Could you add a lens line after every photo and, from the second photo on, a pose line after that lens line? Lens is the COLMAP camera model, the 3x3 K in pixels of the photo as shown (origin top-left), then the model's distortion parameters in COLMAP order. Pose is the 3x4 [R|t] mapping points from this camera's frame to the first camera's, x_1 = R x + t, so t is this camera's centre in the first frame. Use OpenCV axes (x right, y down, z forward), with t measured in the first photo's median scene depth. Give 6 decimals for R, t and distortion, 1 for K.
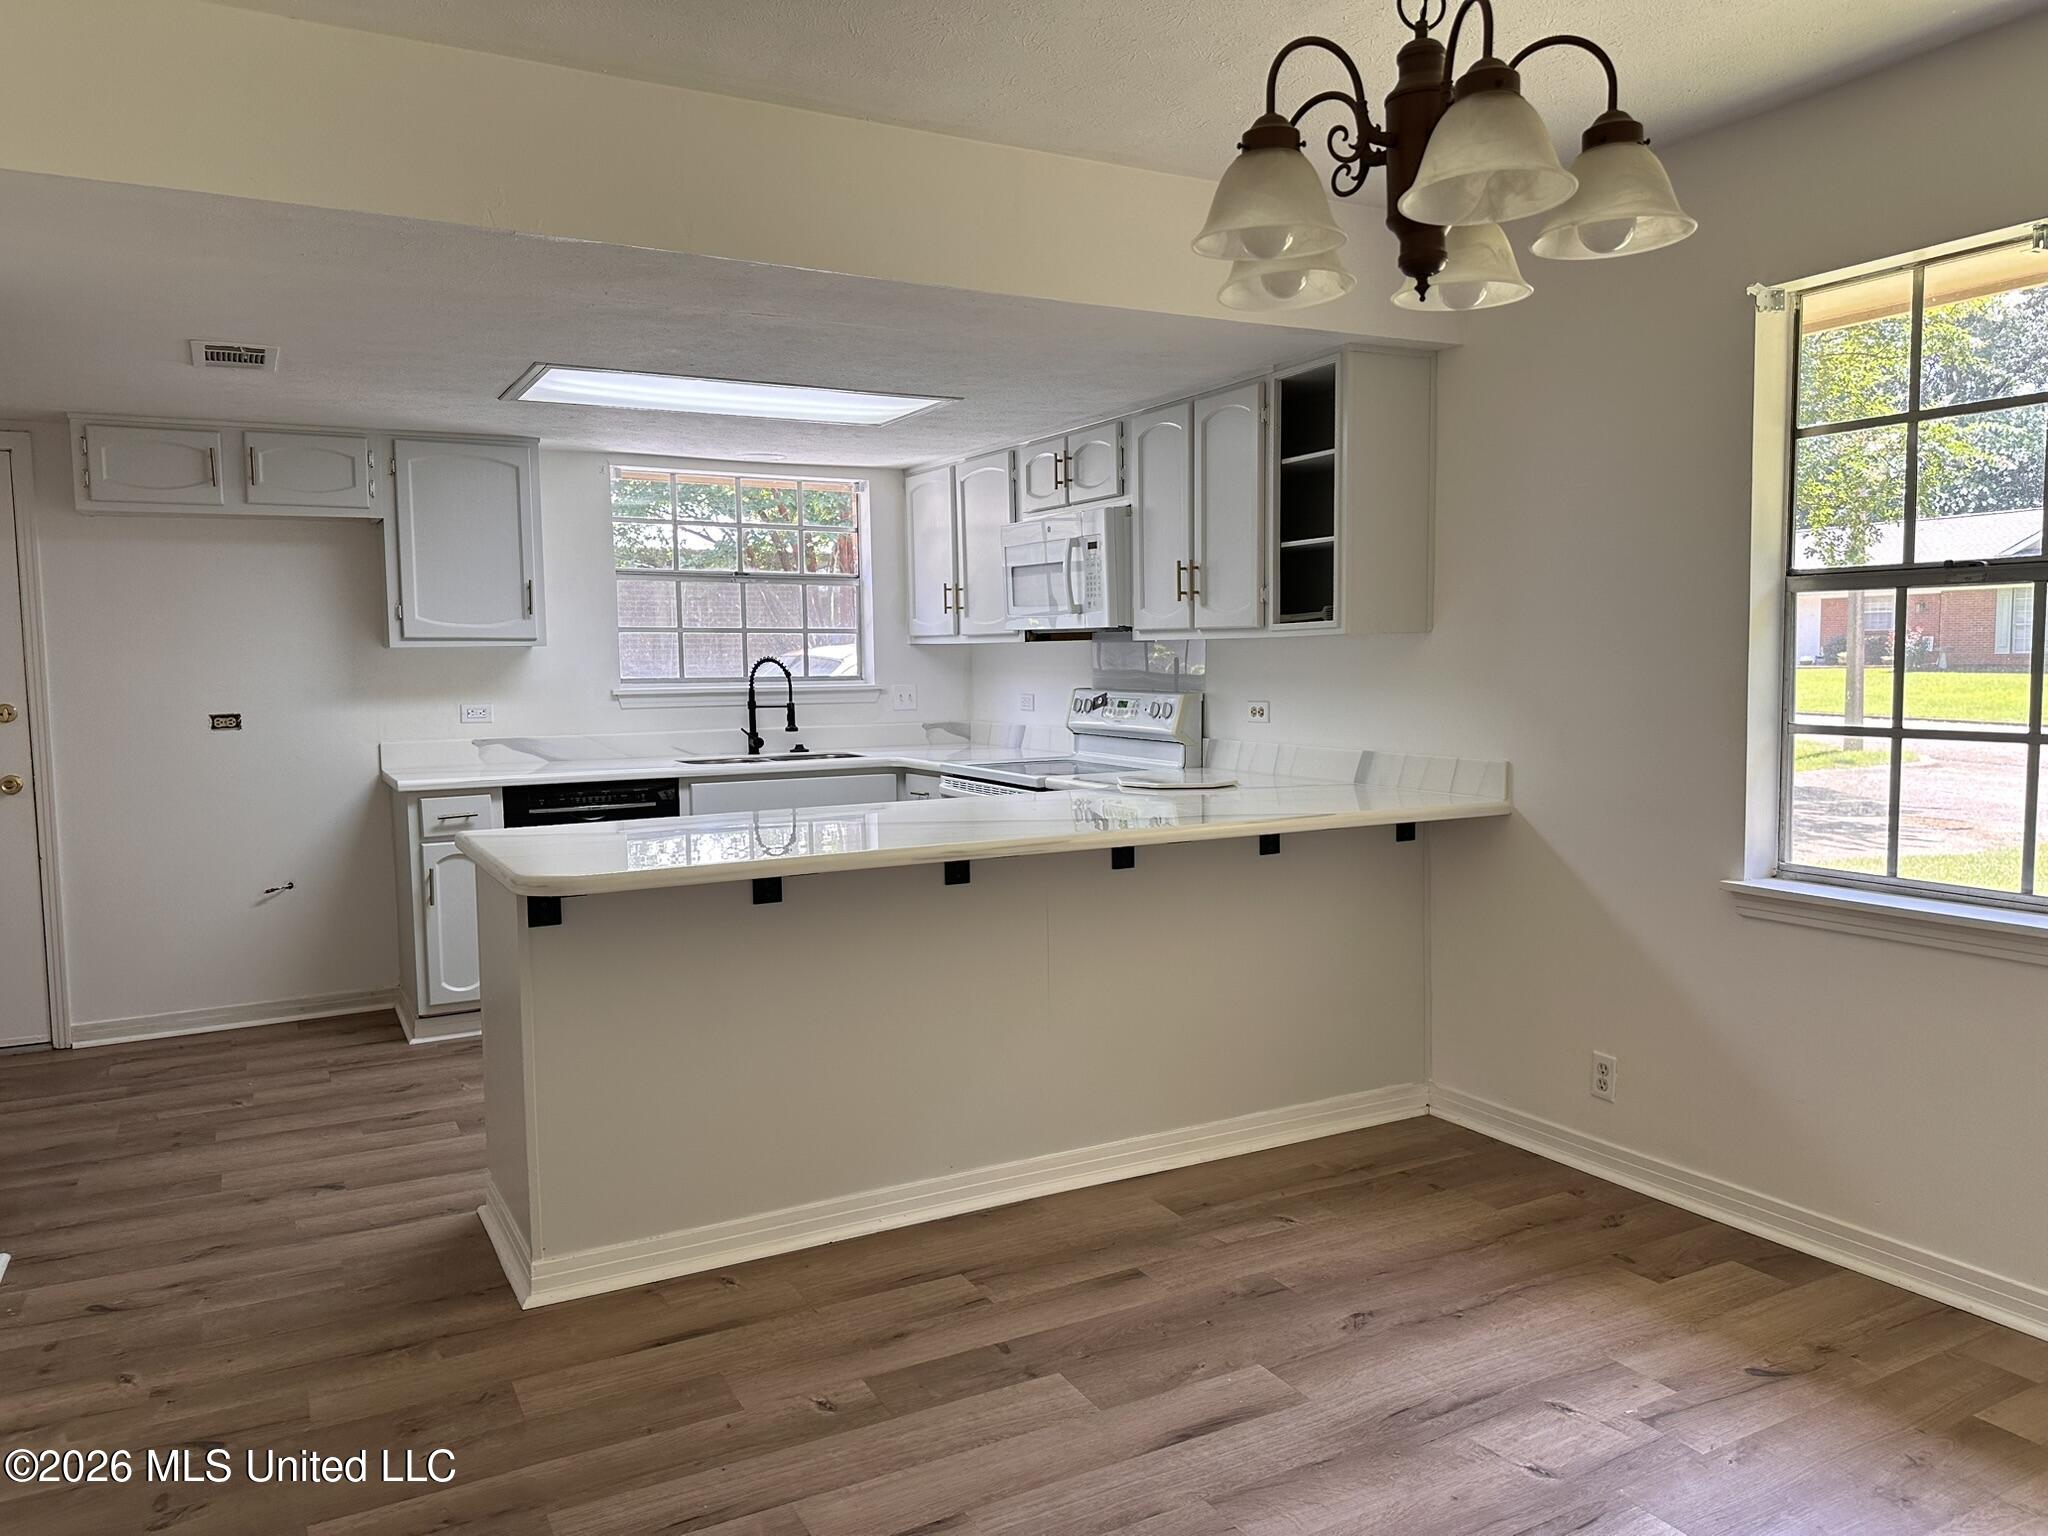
lens RADIAL K [[1427.2, 0, 1024.8], [0, 1427.2, 778.5], [0, 0, 1]] dist [0.125546, -0.168429]
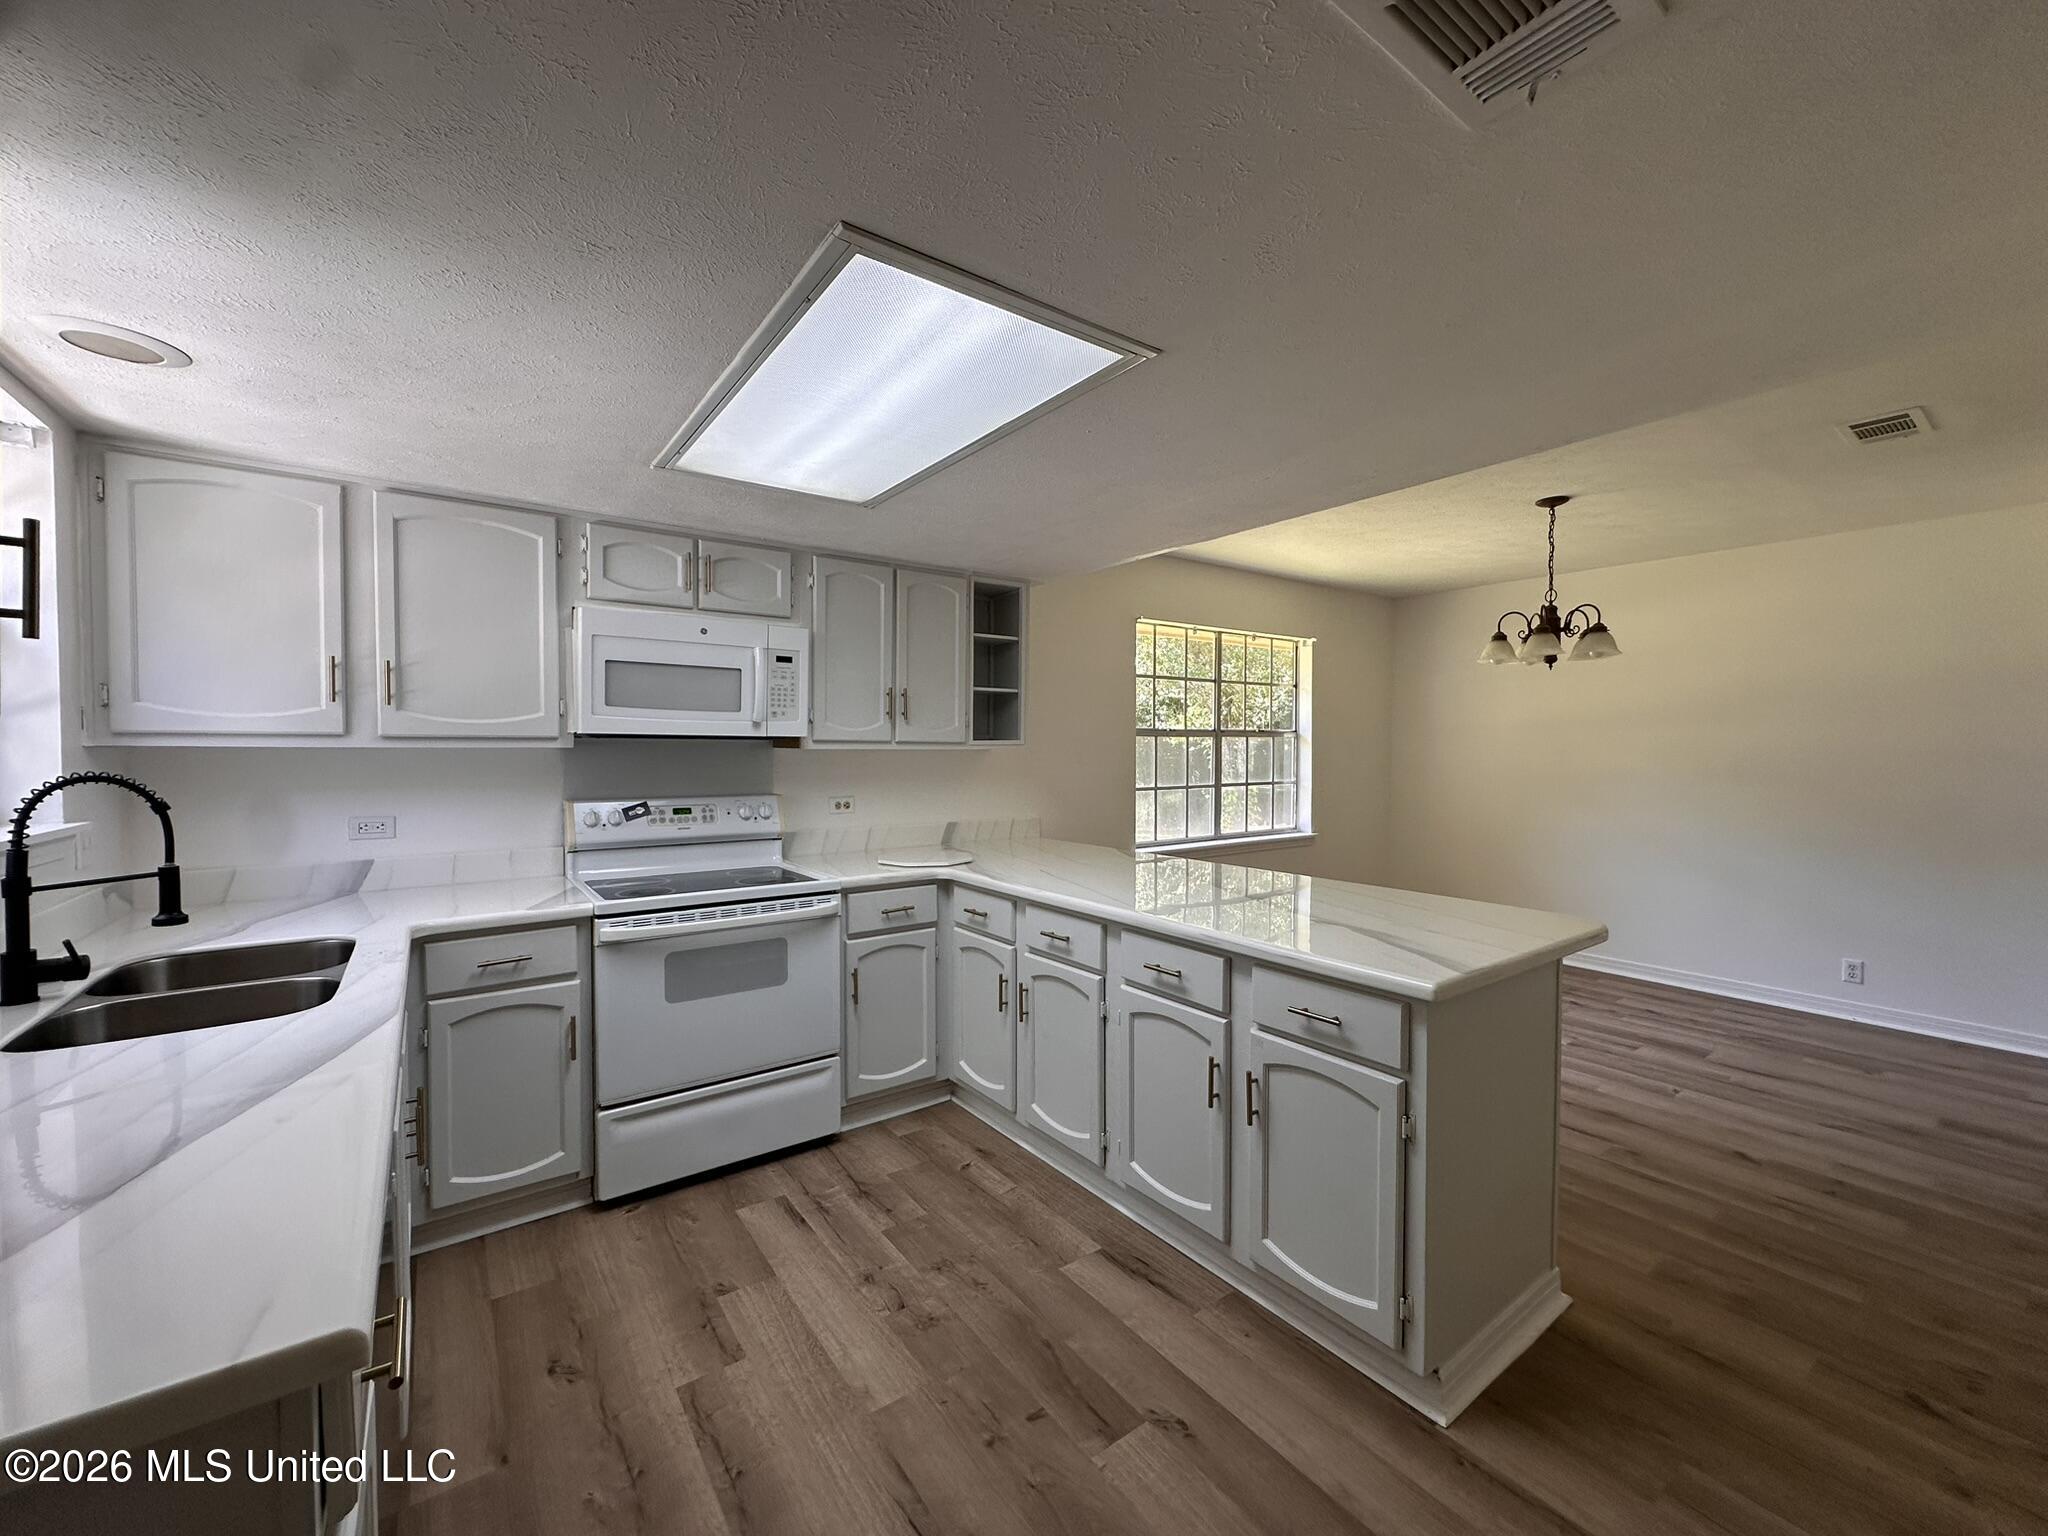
lens RADIAL K [[821.3, 0, 1022.2], [0, 821.3, 766.8], [0, 0, 1]] dist [-0.000381, -0.000846]
pose [[-0.129628, -0.012977, 0.991478, -0.634326], [0.087012, 0.995908, 0.024411, -0.090700], [-0.987738, 0.089435, -0.127968, 0.994742]]
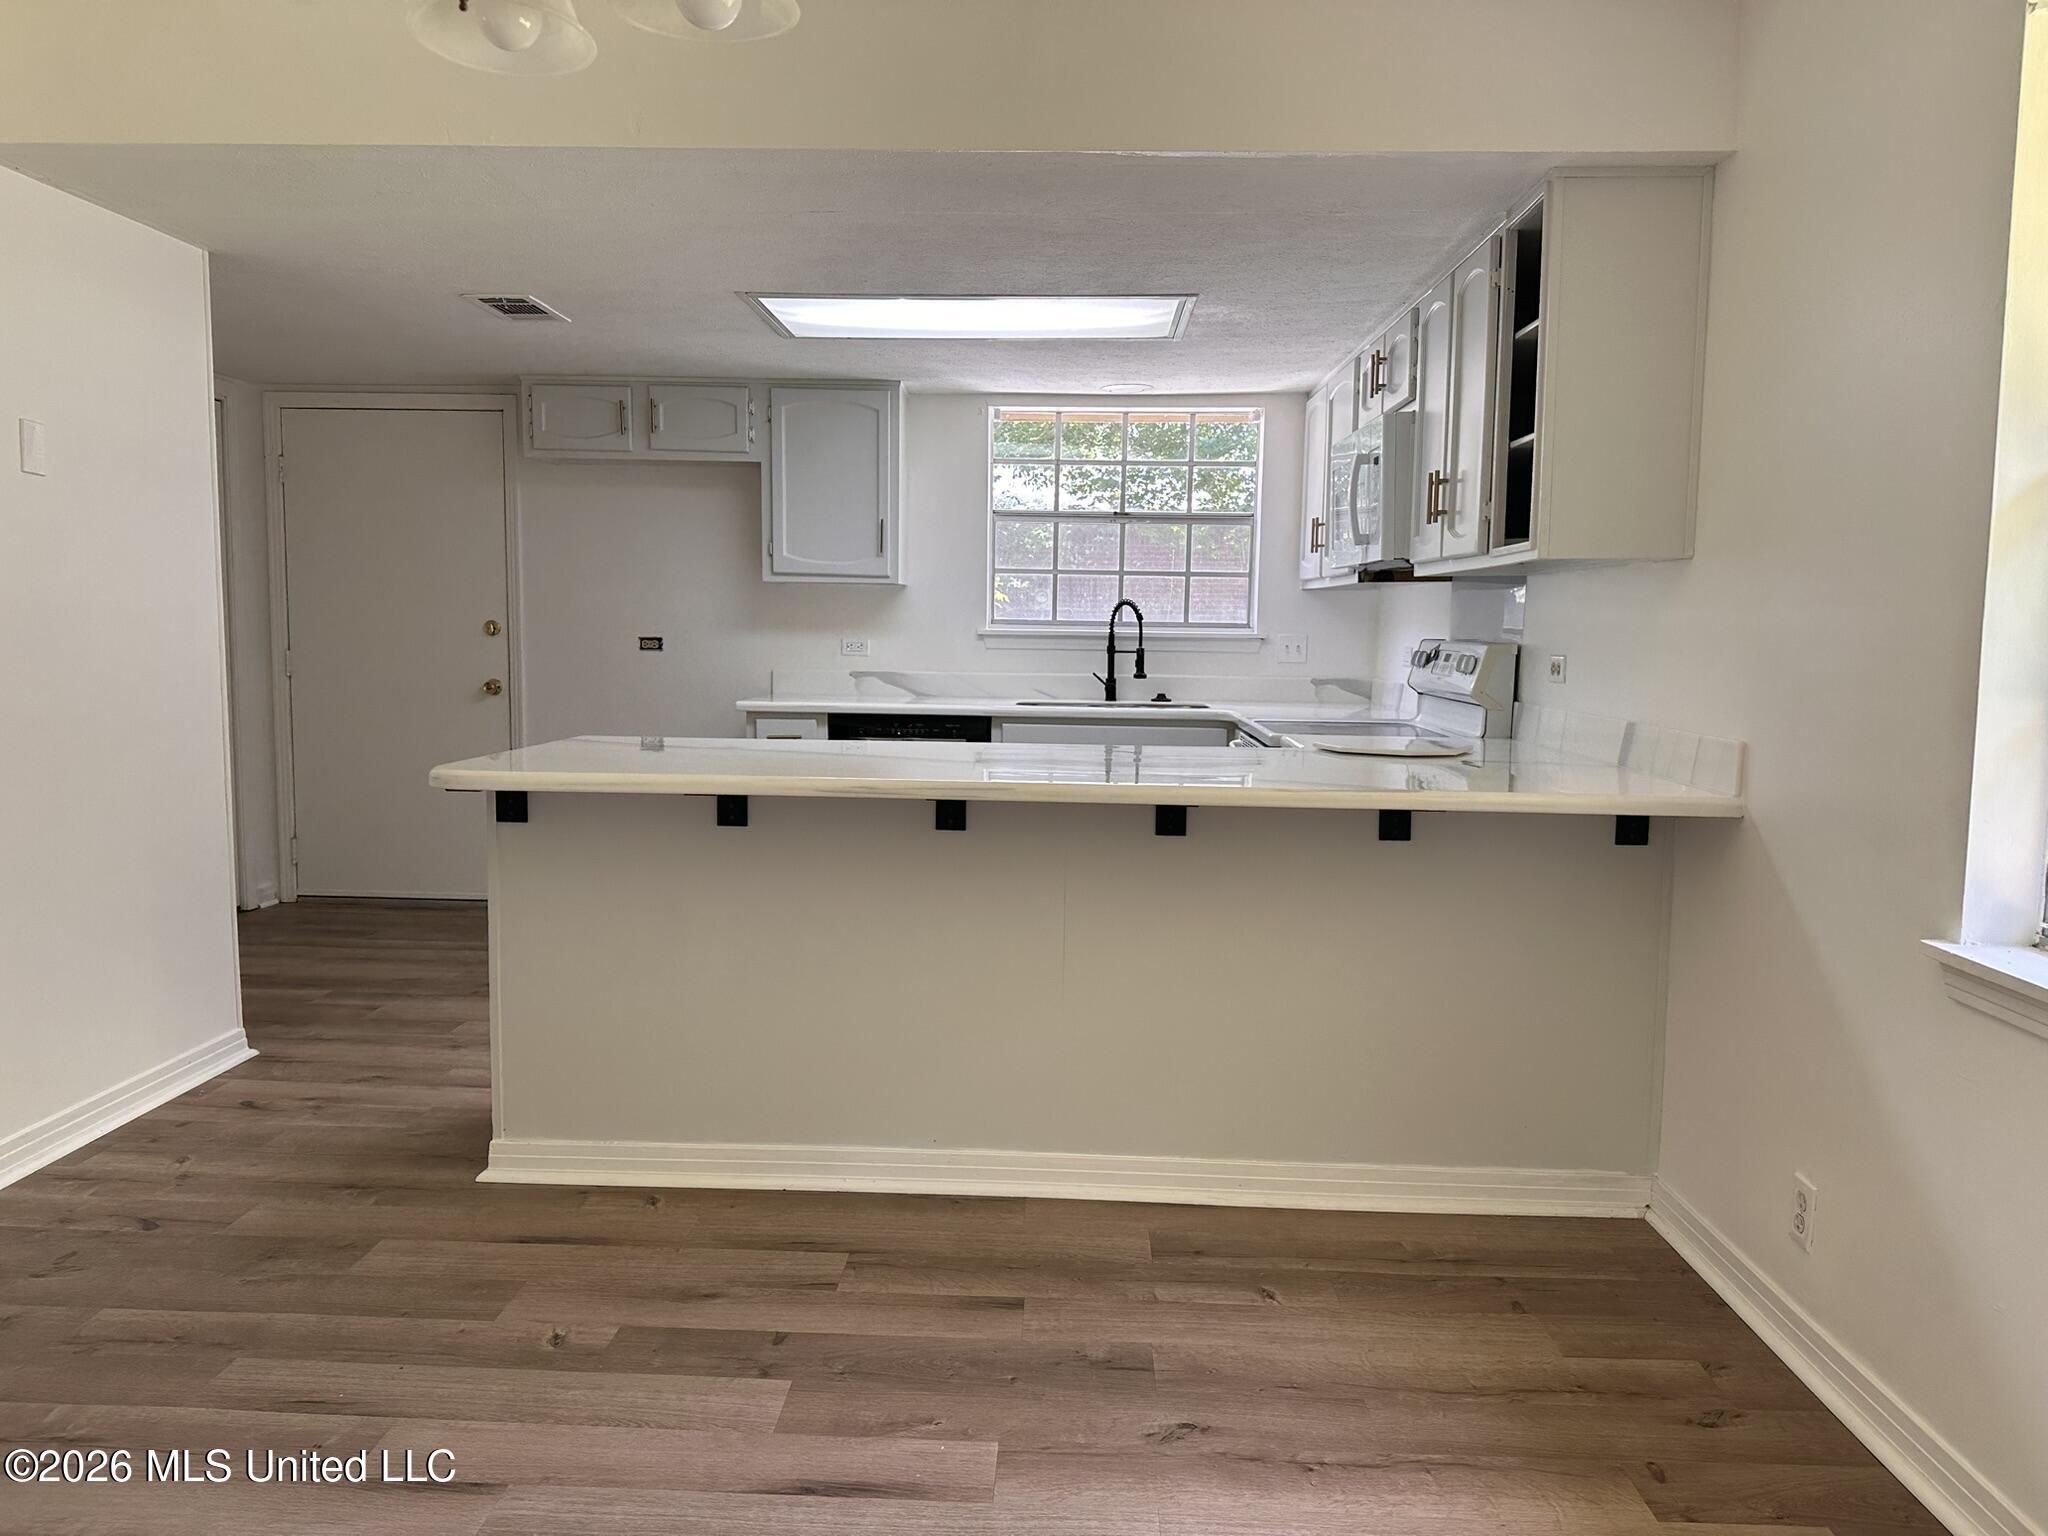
lens RADIAL K [[1434.6, 0, 1020.4], [0, 1434.6, 766.9], [0, 0, 1]] dist [0.161882, -0.268858]
pose [[0.861447, 0.076733, -0.502018, 0.334890], [-0.071280, 0.997003, 0.030078, 0.003419], [0.502821, 0.009873, 0.864334, 0.183269]]
